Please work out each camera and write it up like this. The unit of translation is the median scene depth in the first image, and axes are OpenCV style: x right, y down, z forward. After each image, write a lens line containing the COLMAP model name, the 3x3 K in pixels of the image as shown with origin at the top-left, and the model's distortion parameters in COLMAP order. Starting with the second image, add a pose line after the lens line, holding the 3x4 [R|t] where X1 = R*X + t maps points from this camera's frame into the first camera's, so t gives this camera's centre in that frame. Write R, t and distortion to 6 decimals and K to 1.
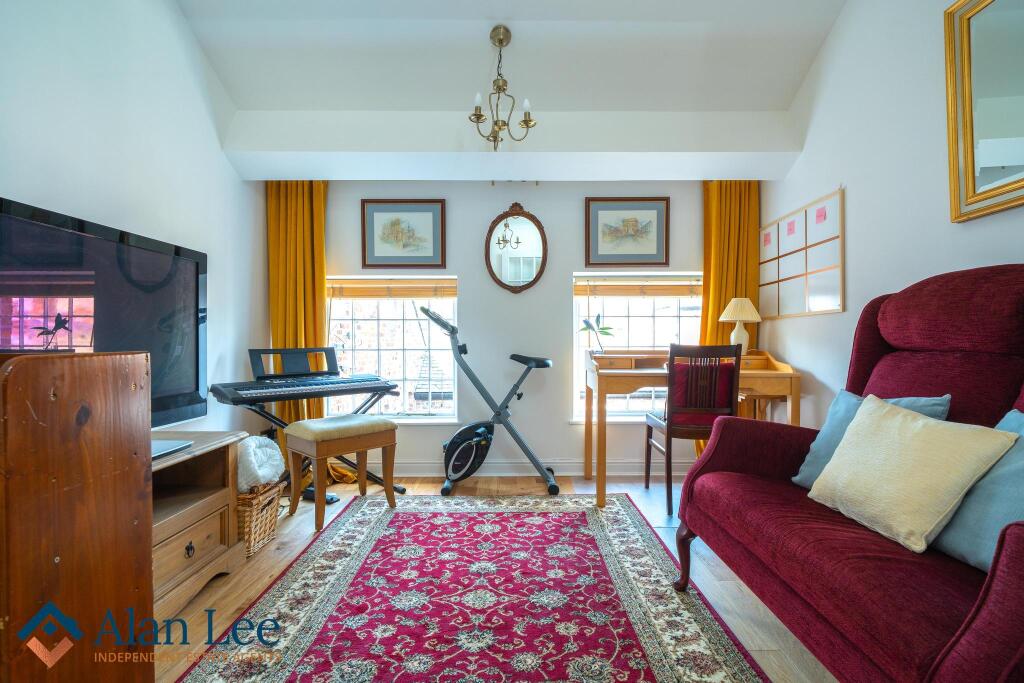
lens RADIAL K [[496.3, 0, 511.8], [0, 496.3, 341.8], [0, 0, 1]] dist [0.004321, 0.000411]
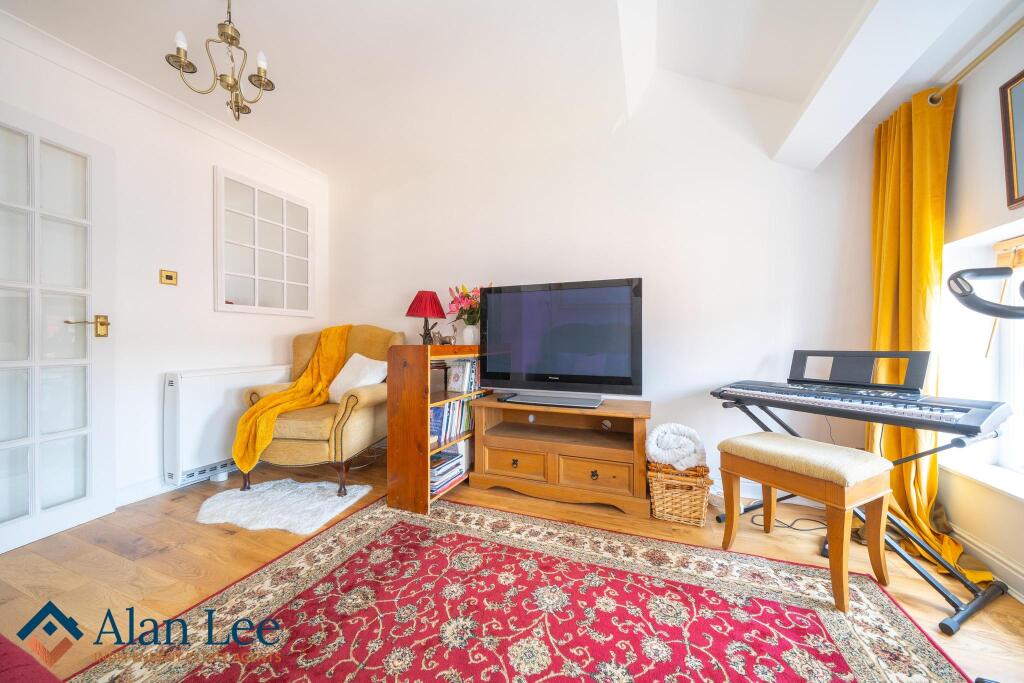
lens RADIAL K [[354.4, 0, 512.5], [0, 354.4, 342.4], [0, 0, 1]] dist [-0.005430, 0.000287]
pose [[-0.367761, 0.004152, -0.929911, 0.424624], [-0.003102, 0.999979, 0.005691, -0.003485], [0.929915, 0.004977, -0.367740, 1.032843]]
